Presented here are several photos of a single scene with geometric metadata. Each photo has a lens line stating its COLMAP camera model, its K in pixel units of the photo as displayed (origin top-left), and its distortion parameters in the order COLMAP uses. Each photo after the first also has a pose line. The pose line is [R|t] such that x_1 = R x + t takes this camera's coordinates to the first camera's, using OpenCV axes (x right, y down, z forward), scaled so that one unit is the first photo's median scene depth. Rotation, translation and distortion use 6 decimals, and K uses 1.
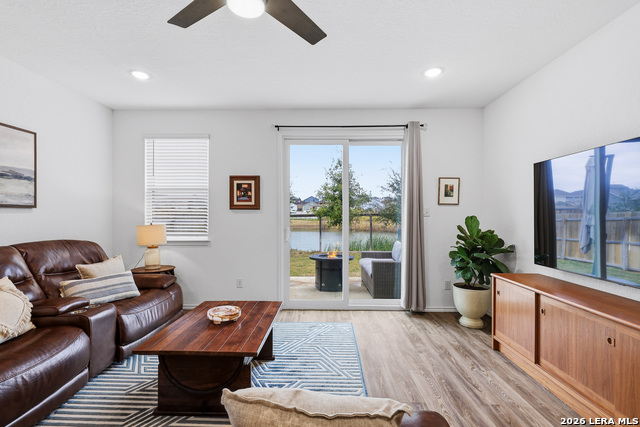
lens RADIAL K [[300.6, 0, 318.9], [0, 300.6, 216.9], [0, 0, 1]] dist [0.004007, 0.000312]
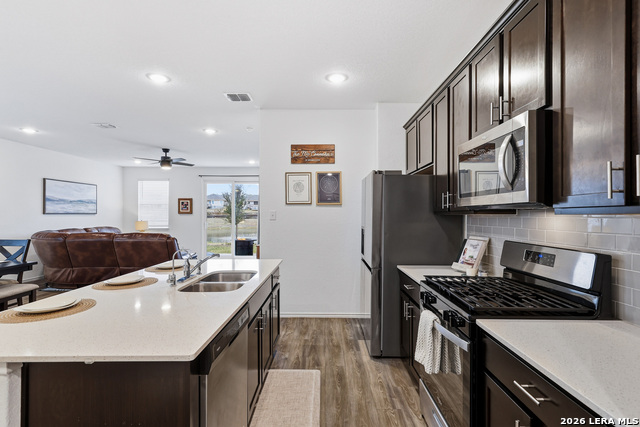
lens RADIAL K [[316.8, 0, 322.8], [0, 316.8, 213.7], [0, 0, 1]] dist [0.006426, 0.000497]
pose [[0.999607, -0.000306, 0.028029, 0.683281], [0.000419, 0.999992, -0.004011, -0.016232], [-0.028028, 0.004021, 0.999599, -1.319432]]
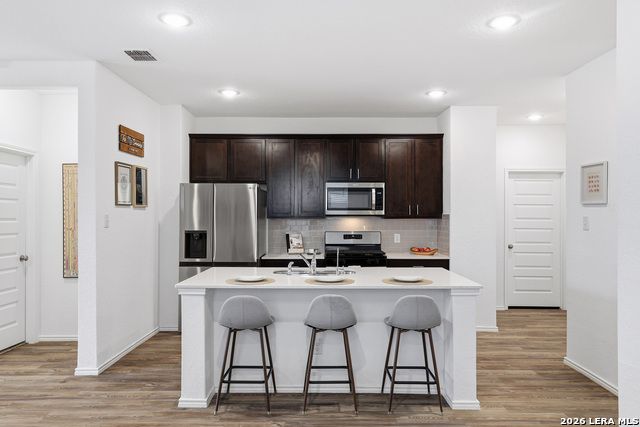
lens RADIAL K [[447.5, 0, 320.0], [0, 447.5, 213.5], [0, 0, 1]] dist [0.026168, 0.001010]
pose [[-0.023887, 0.003200, 0.999710, -0.478631], [0.001509, 0.999994, -0.003165, -0.028385], [-0.999714, 0.001433, -0.023892, -0.741910]]
